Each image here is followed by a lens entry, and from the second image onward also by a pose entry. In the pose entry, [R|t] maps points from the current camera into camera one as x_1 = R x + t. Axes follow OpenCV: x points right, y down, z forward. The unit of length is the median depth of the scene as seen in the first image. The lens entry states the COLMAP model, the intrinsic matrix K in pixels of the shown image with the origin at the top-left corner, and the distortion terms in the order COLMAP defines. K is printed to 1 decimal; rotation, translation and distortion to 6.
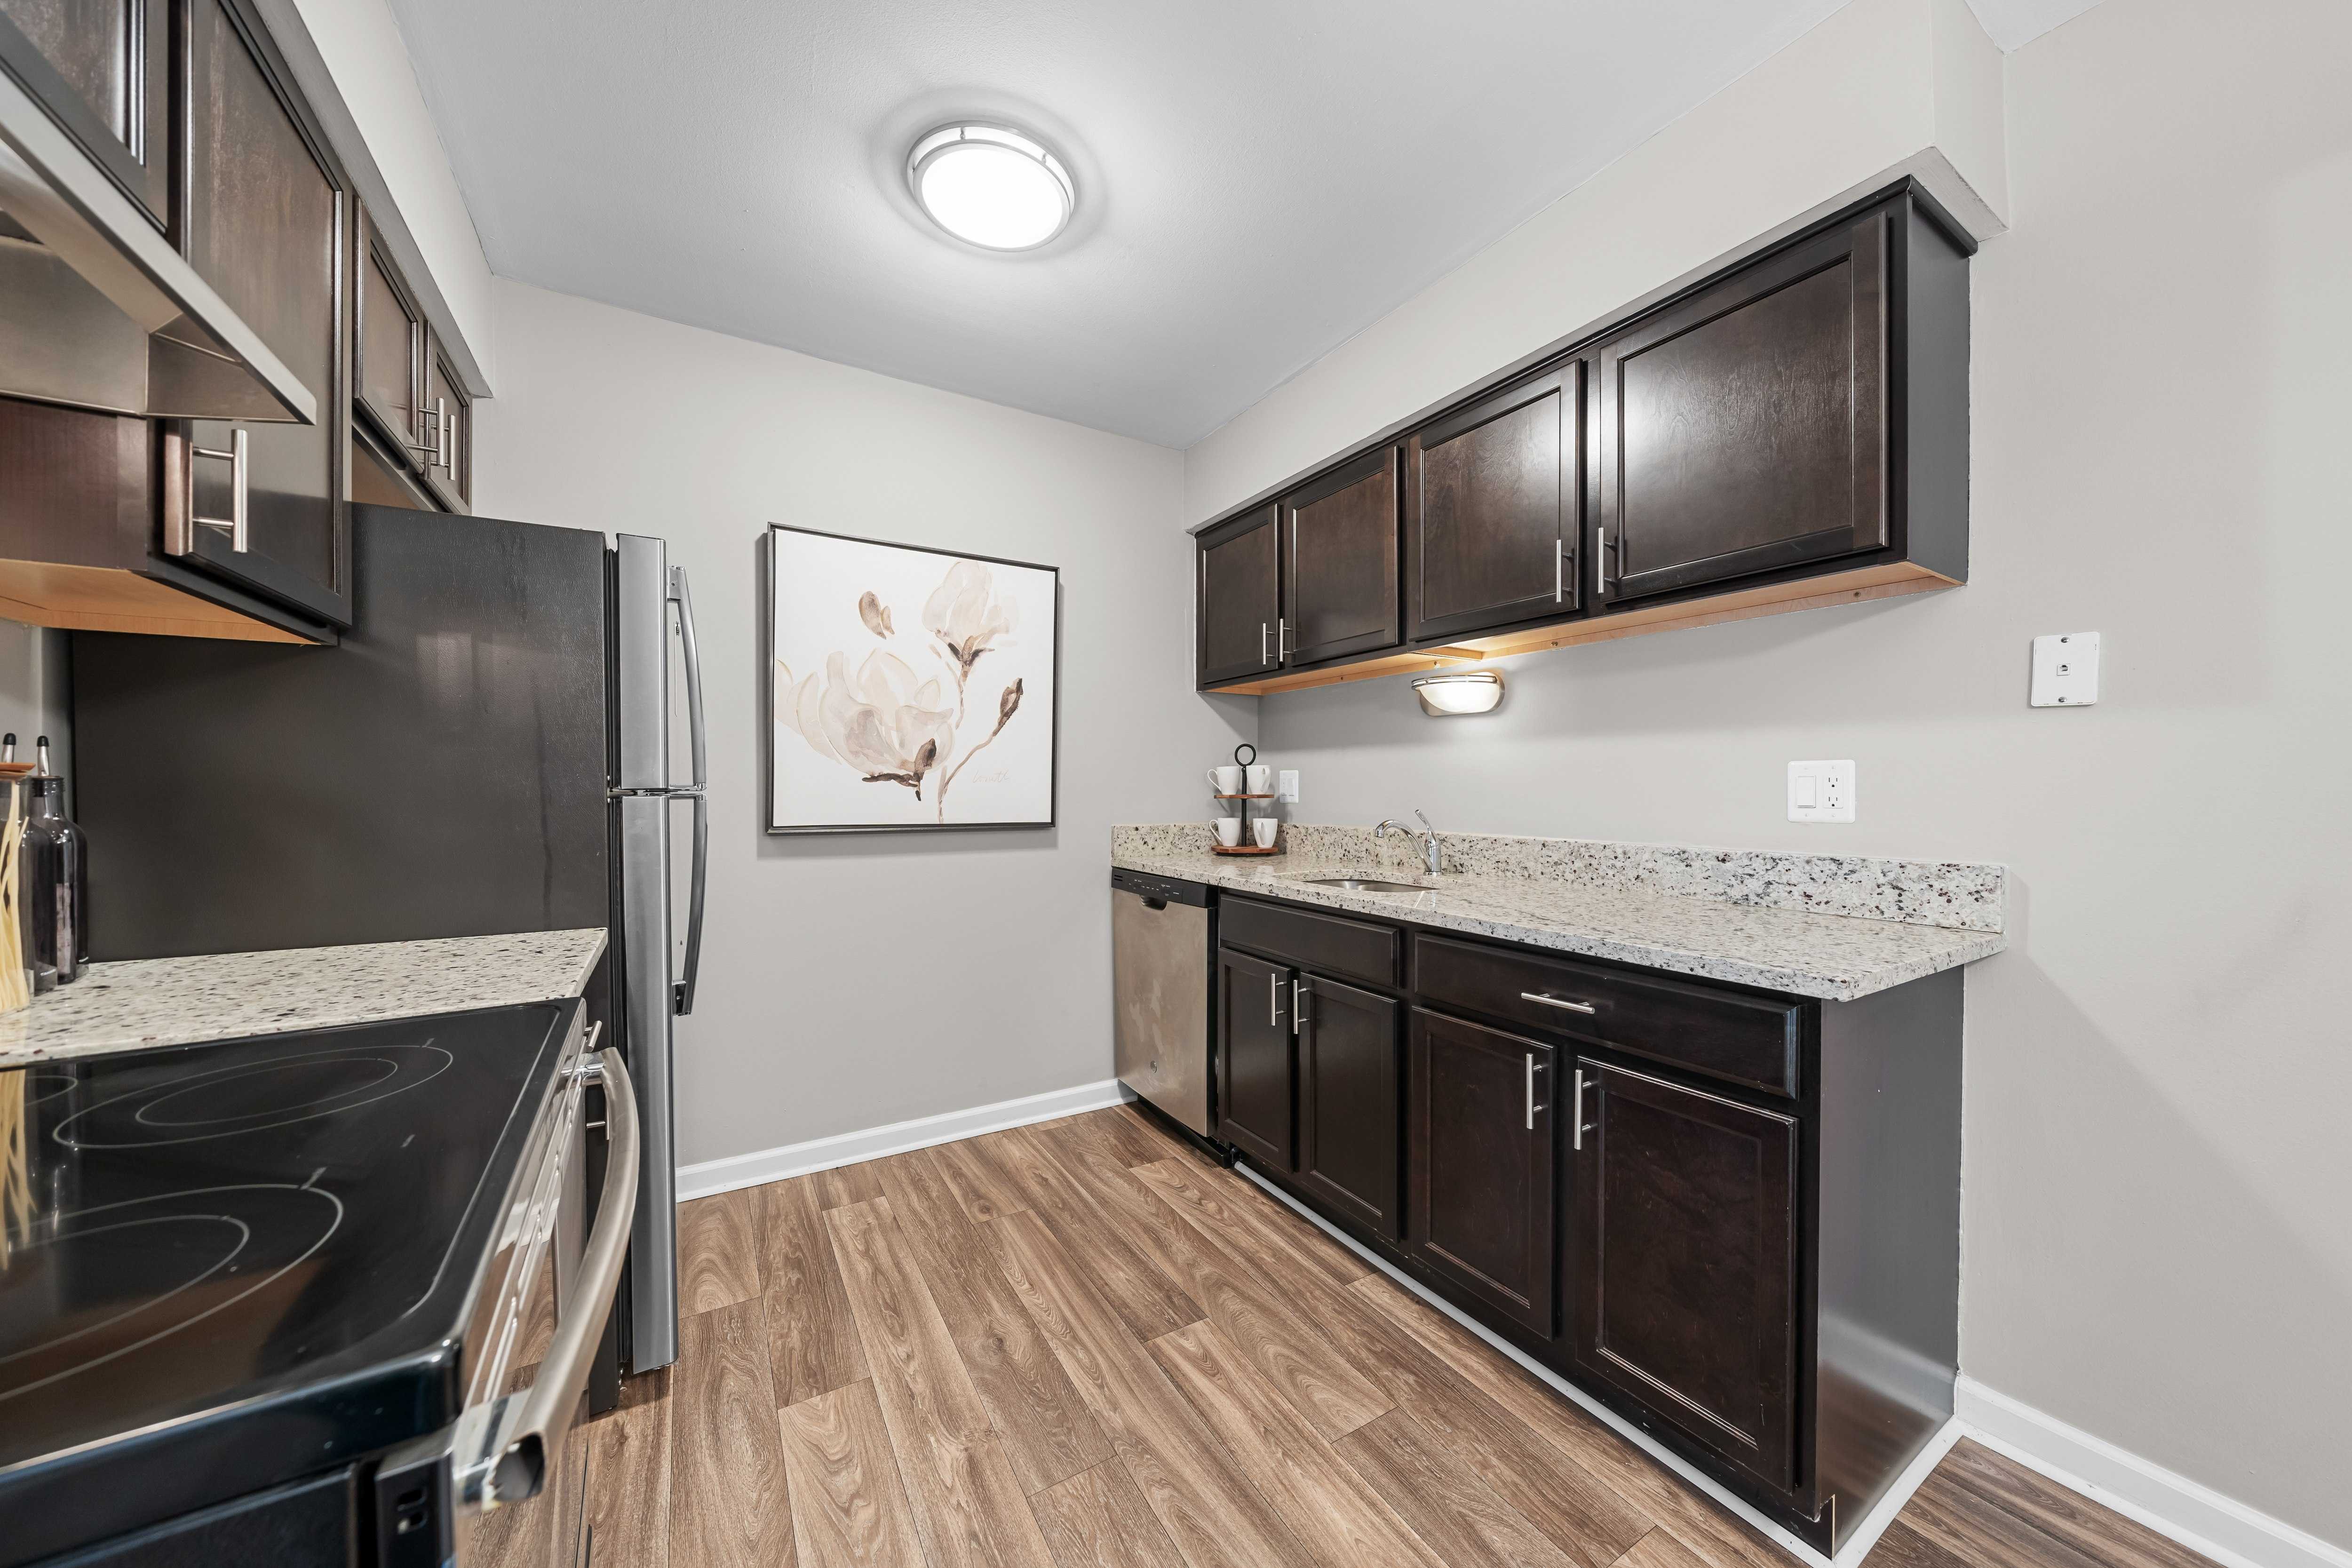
lens RADIAL K [[821.2, 0, 1176.0], [0, 821.2, 784.0], [0, 0, 1]] dist [-0.001699, -0.000124]
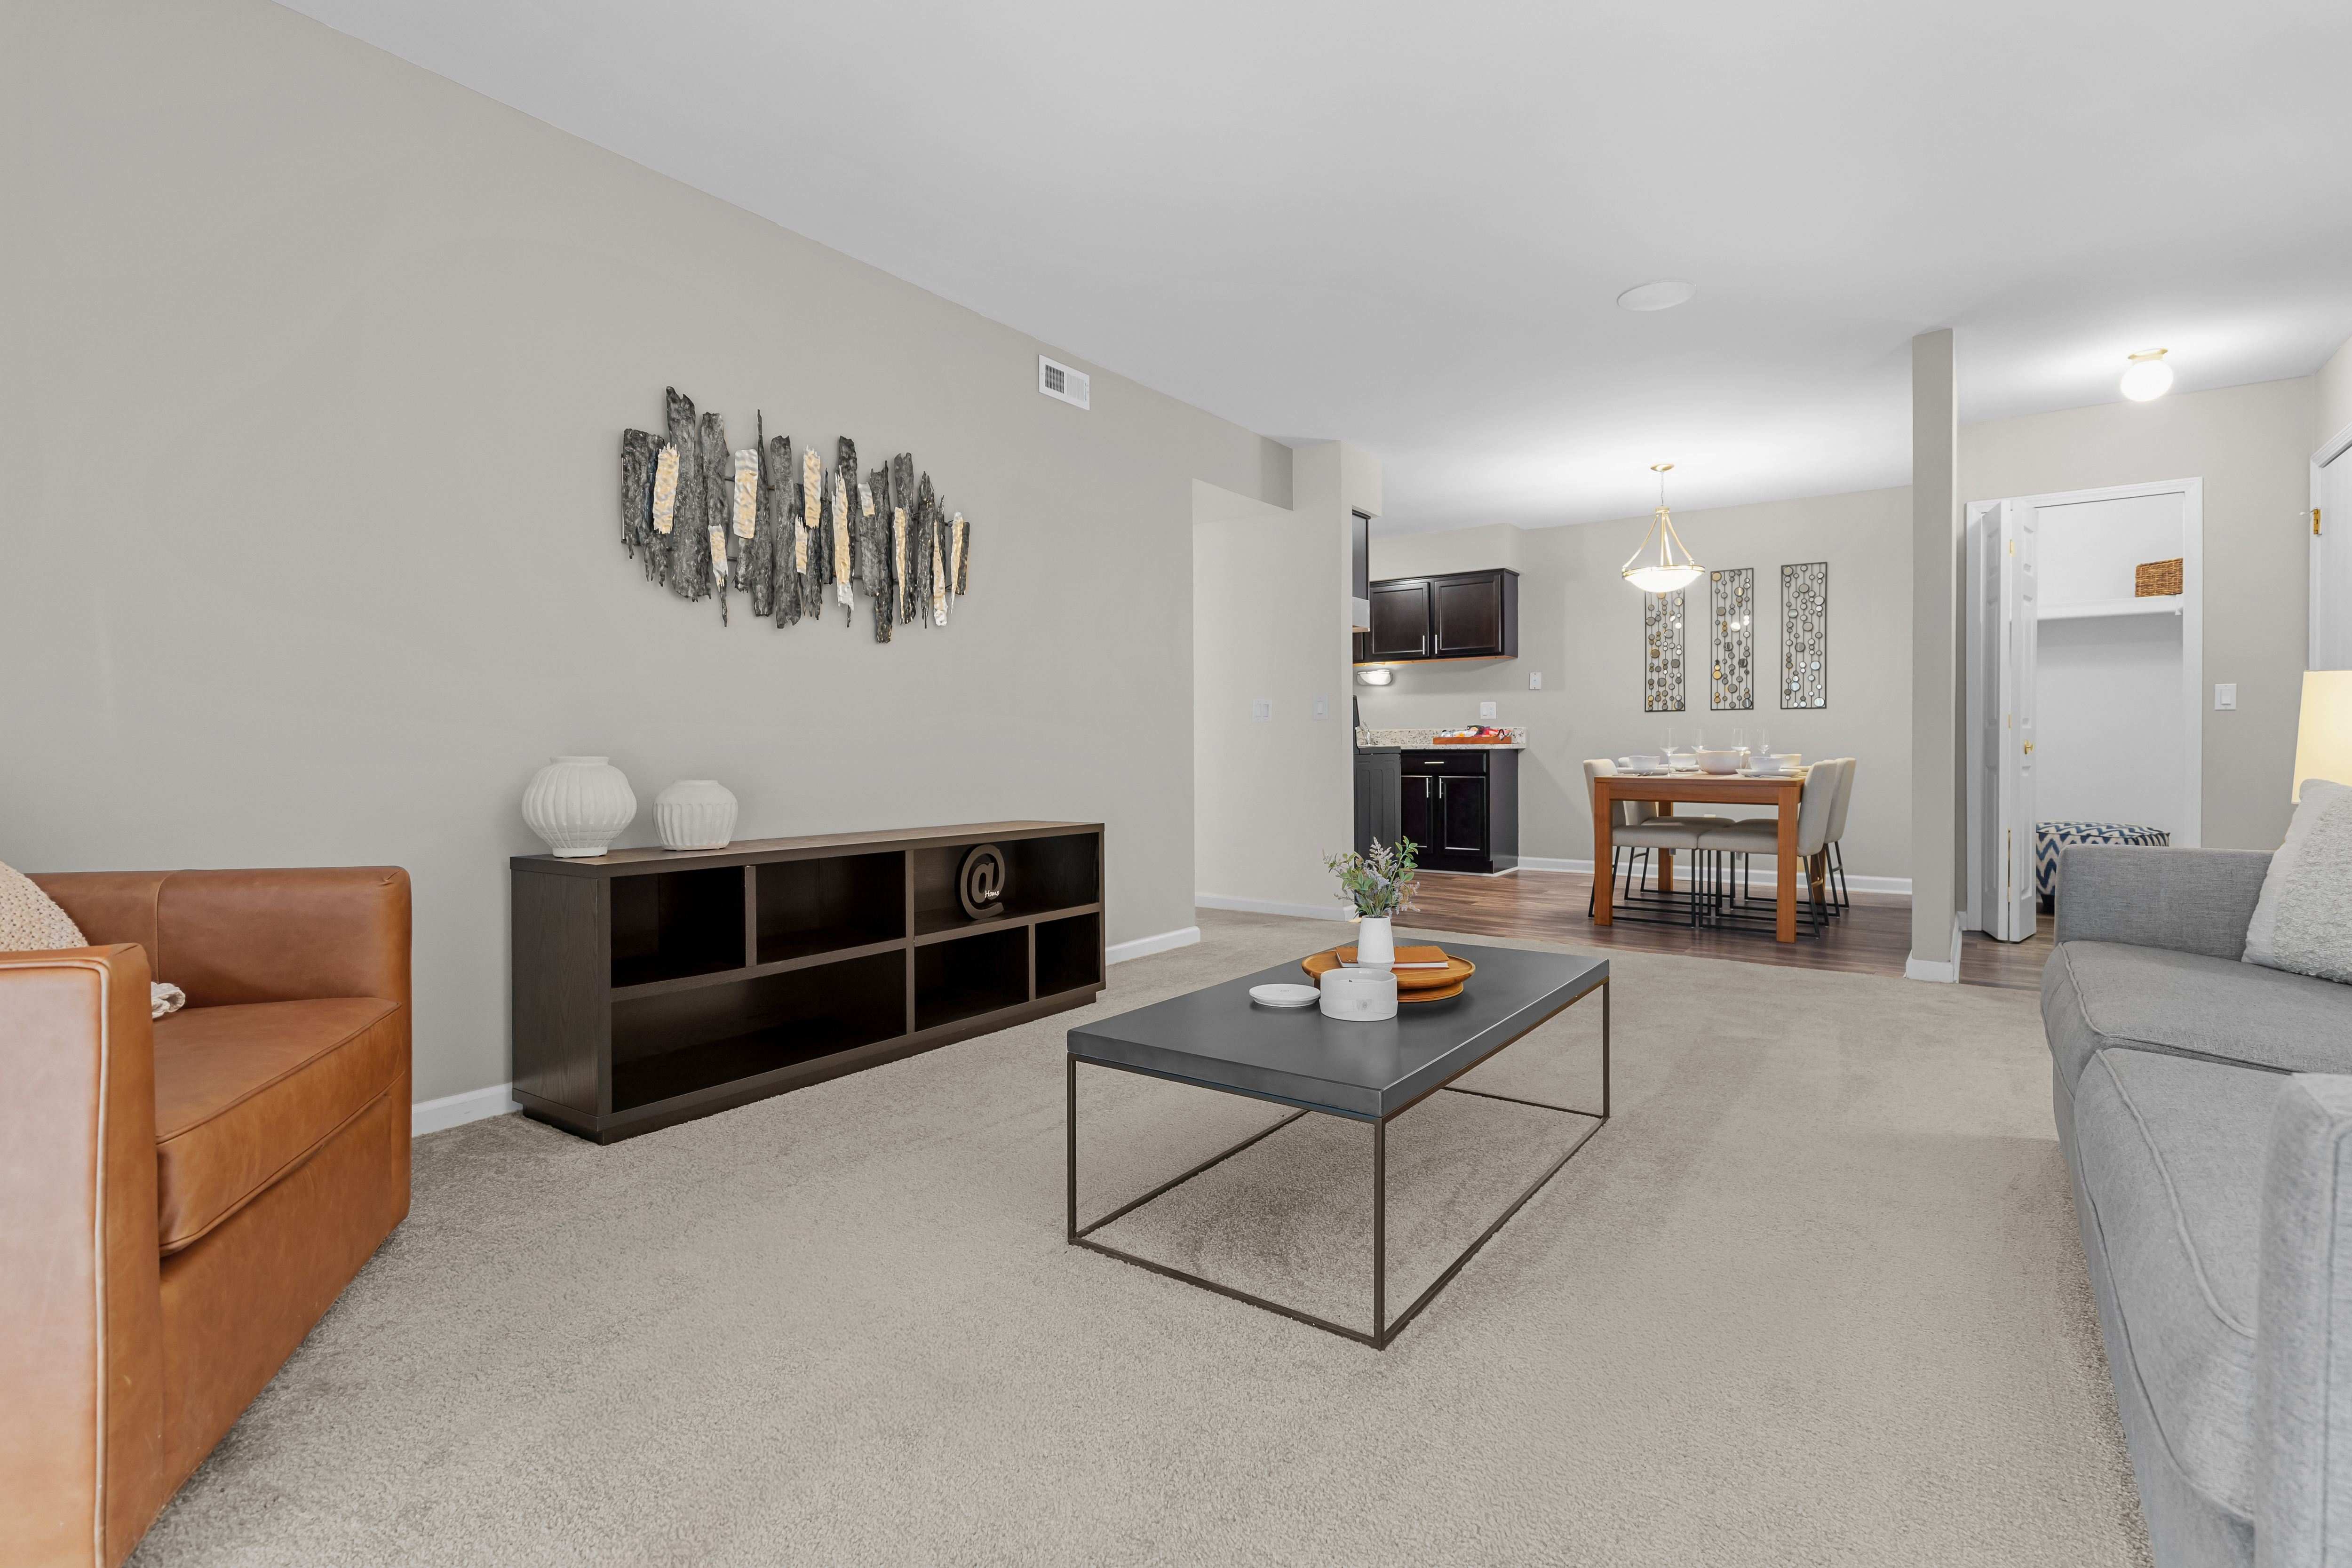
lens RADIAL K [[1110.9, 0, 1175.0], [0, 1110.9, 780.0], [0, 0, 1]] dist [0.001515, 0.000551]
pose [[0.916826, -0.018016, 0.398880, -1.627527], [0.005627, 0.999465, 0.032207, 0.099344], [-0.399247, -0.027284, 0.916437, -1.966092]]
